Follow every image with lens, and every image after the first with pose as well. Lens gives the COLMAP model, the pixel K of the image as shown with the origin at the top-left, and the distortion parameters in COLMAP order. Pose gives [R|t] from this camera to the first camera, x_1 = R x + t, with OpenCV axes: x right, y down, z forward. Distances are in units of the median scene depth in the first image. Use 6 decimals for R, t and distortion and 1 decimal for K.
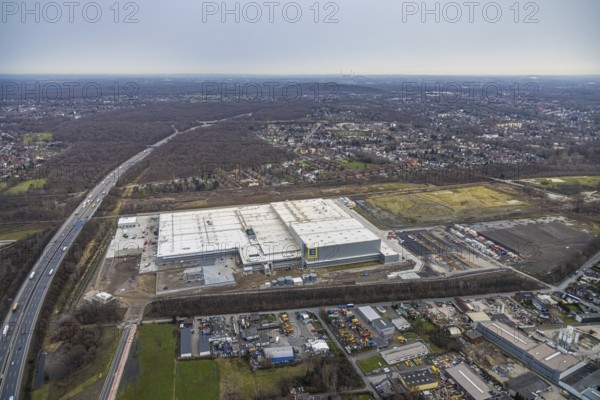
lens RADIAL K [[399.0, 0, 297.7], [0, 399.0, 200.1], [0, 0, 1]] dist [0.005615, 0.002482]
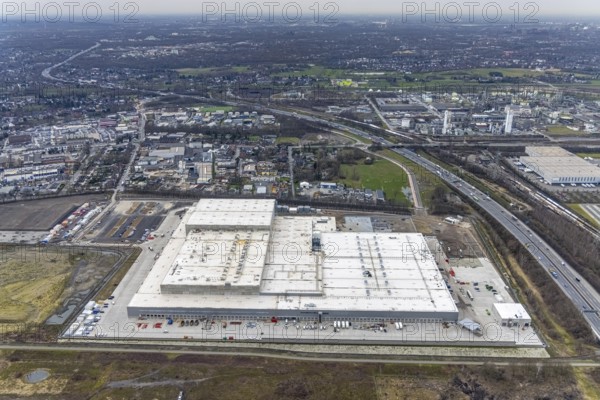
lens RADIAL K [[500.5, 0, 300.0], [0, 500.5, 200.0], [0, 0, 1]] dist [-0.006297, 0.001099]
pose [[-0.948831, -0.115520, 0.293896, -0.373541], [0.095493, 0.782149, 0.615730, -0.605285], [-0.301000, 0.612289, -0.731096, 1.700128]]
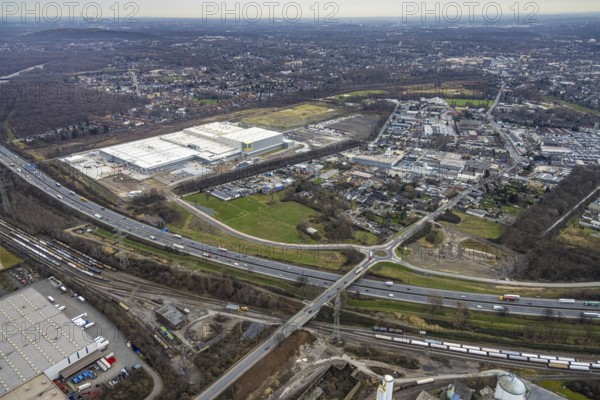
lens RADIAL K [[419.3, 0, 300.0], [0, 419.3, 200.0], [0, 0, 1]] dist [0.025049, 0.001100]
pose [[0.842313, -0.218764, 0.492596, -0.567338], [0.165954, 0.974791, 0.149137, 0.108333], [-0.512804, -0.043872, 0.857384, -0.447117]]
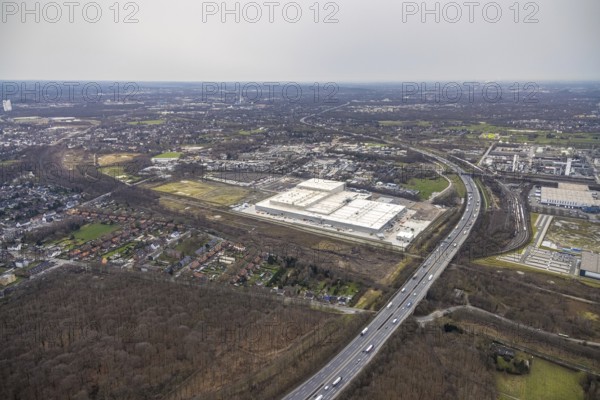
lens RADIAL K [[399.0, 0, 297.7], [0, 399.0, 200.1], [0, 0, 1]] dist [0.005615, 0.002482]
pose [[-0.650825, -0.218940, 0.726974, -1.176699], [0.242032, 0.847731, 0.471988, -0.742203], [-0.719616, 0.483133, -0.498734, 1.974419]]
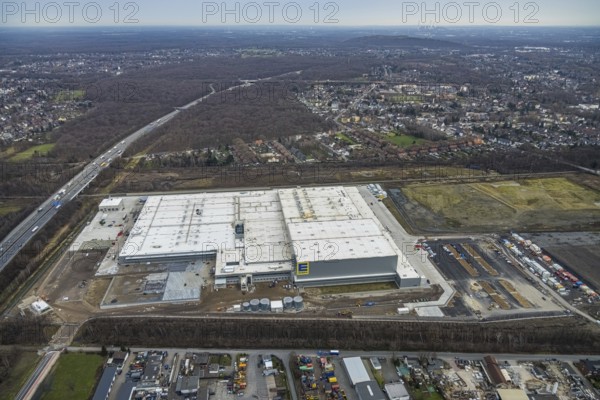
lens RADIAL K [[417.4, 0, 296.7], [0, 417.4, 201.3], [0, 0, 1]] dist [0.002400, 0.001856]
pose [[0.986631, 0.060782, -0.151208, 0.121900], [-0.046439, 0.994235, 0.096643, -0.064415], [0.156211, -0.088329, 0.983766, 0.189787]]
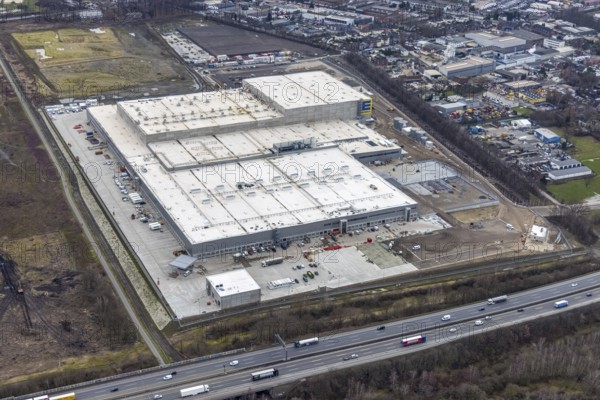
lens RADIAL K [[870.1, 0, 297.1], [0, 870.1, 200.0], [0, 0, 1]] dist [0.011554, -0.002938]
pose [[-0.144198, -0.406126, 0.902368, -1.265998], [0.282387, 0.857091, 0.430874, -0.383915], [-0.948401, 0.316948, -0.008906, 1.040726]]
